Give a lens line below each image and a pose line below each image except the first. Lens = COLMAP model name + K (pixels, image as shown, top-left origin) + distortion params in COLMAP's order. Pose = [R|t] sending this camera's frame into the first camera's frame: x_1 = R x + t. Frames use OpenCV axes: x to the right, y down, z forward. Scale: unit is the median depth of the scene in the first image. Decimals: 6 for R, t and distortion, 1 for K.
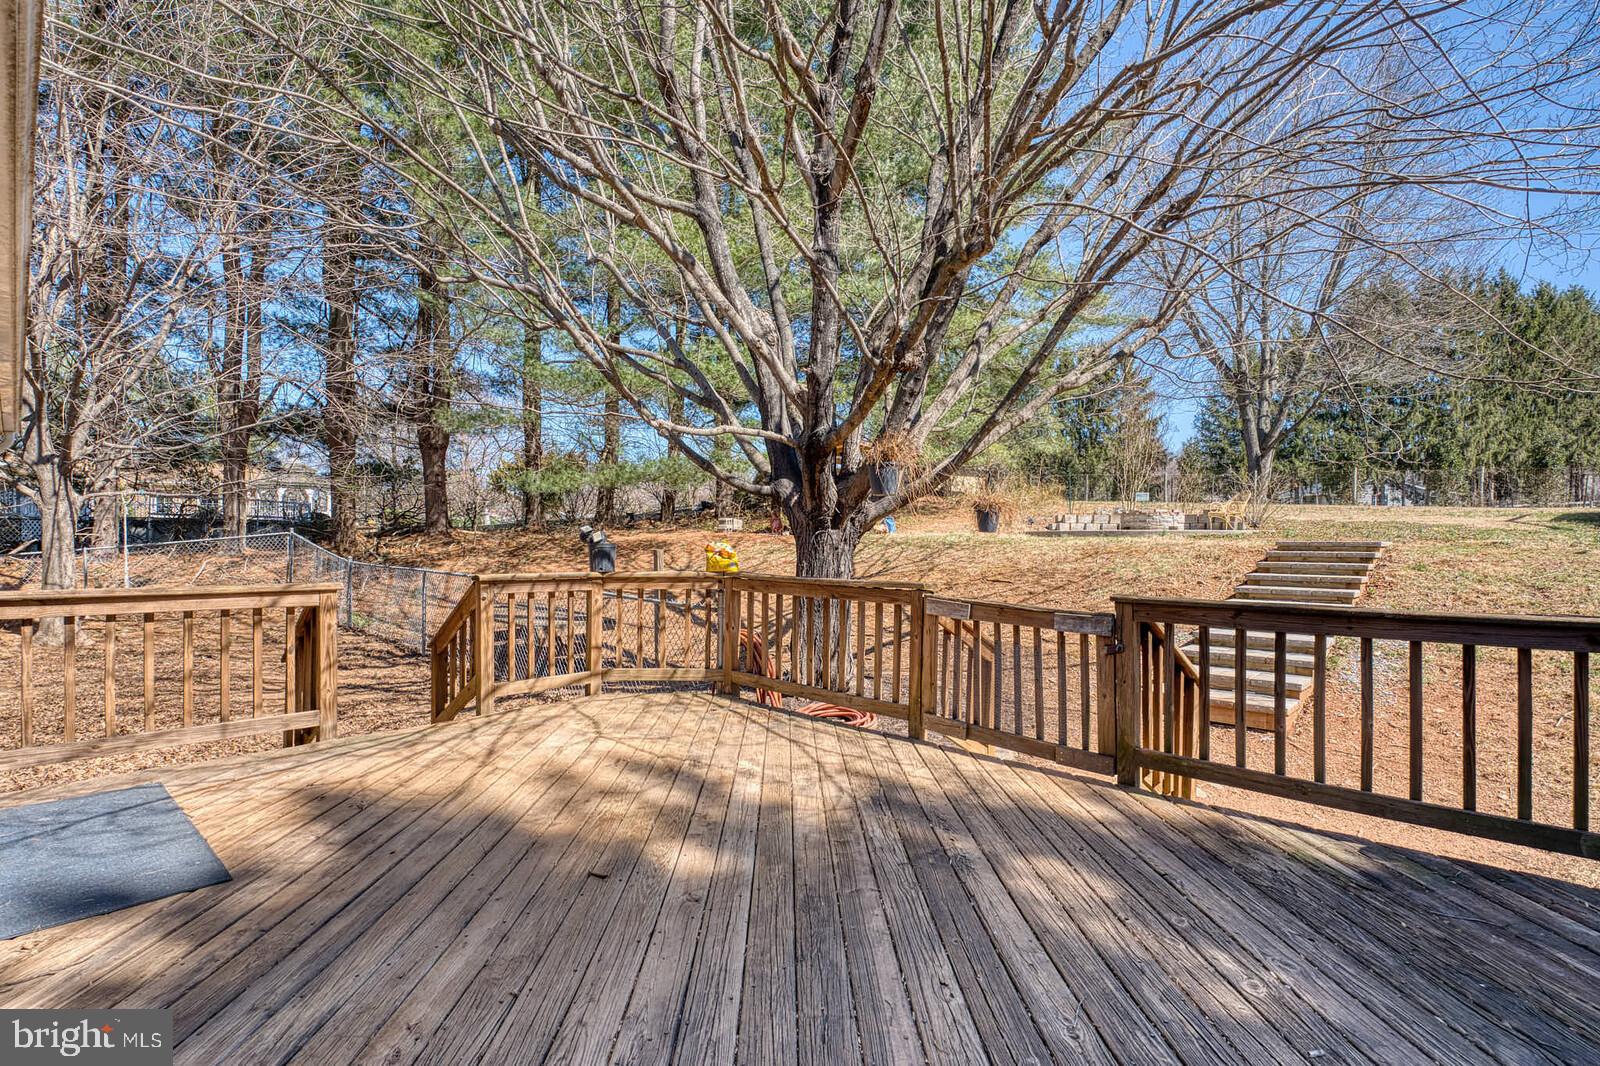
lens RADIAL K [[760.5, 0, 791.7], [0, 760.5, 547.3], [0, 0, 1]] dist [0.001156, 0.000159]
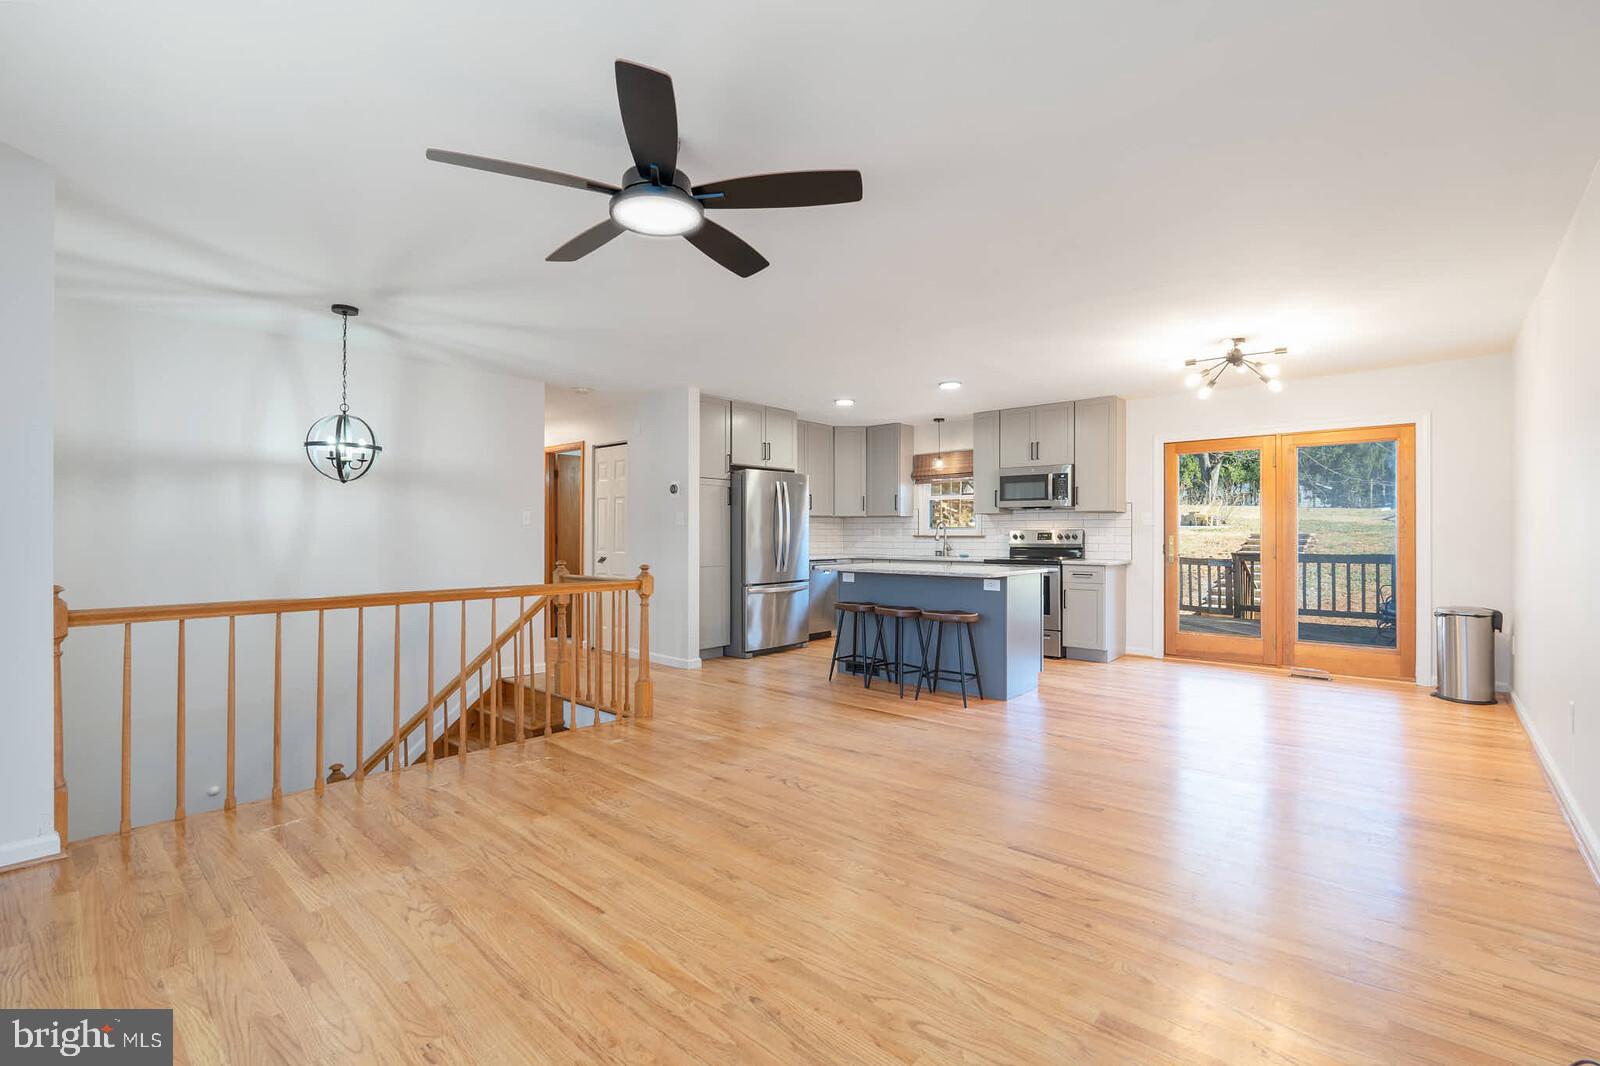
lens RADIAL K [[711.7, 0, 800.0], [0, 711.7, 533.0], [0, 0, 1]] dist [0.000823, -0.000057]
pose [[0.998598, -0.001755, 0.052907, -1.065365], [0.002177, 0.999966, -0.007923, 0.004605], [-0.052891, 0.008027, 0.998568, -1.277317]]
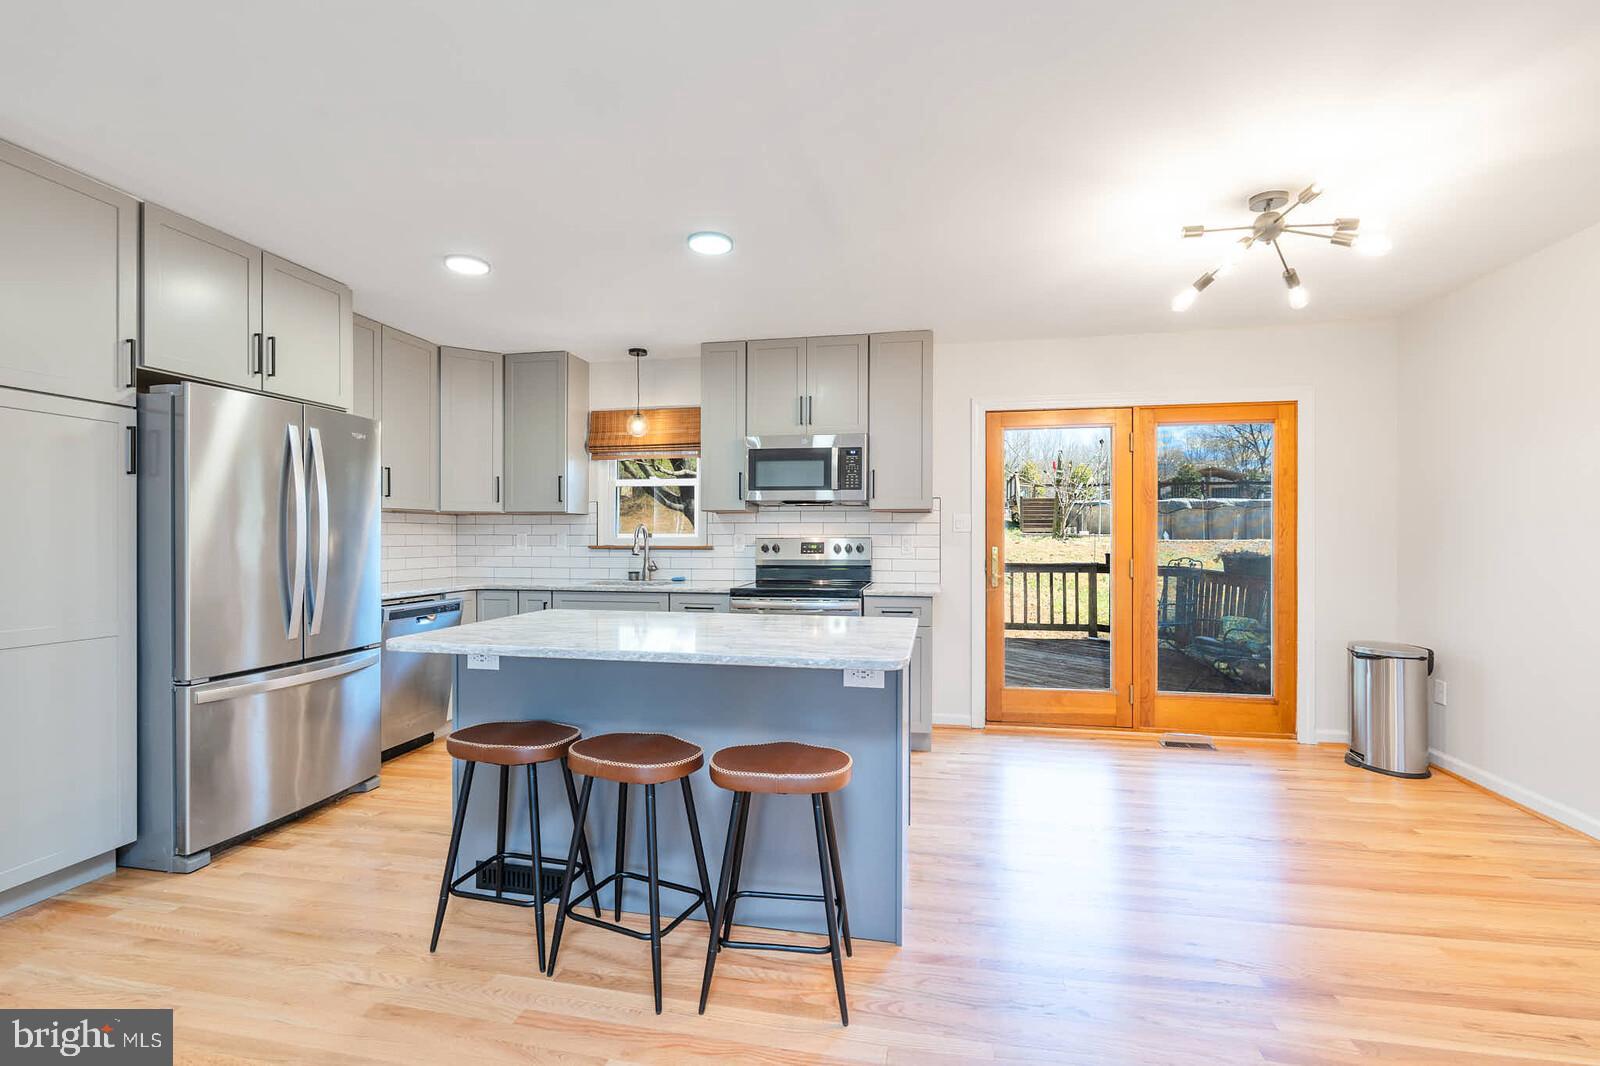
lens RADIAL K [[711.7, 0, 800.0], [0, 711.7, 533.0], [0, 0, 1]] dist [0.000823, -0.000057]
pose [[0.836971, 0.001396, 0.547245, -1.004450], [0.004173, 0.999951, -0.008932, -0.011263], [-0.547231, 0.009760, 0.836925, -0.581028]]
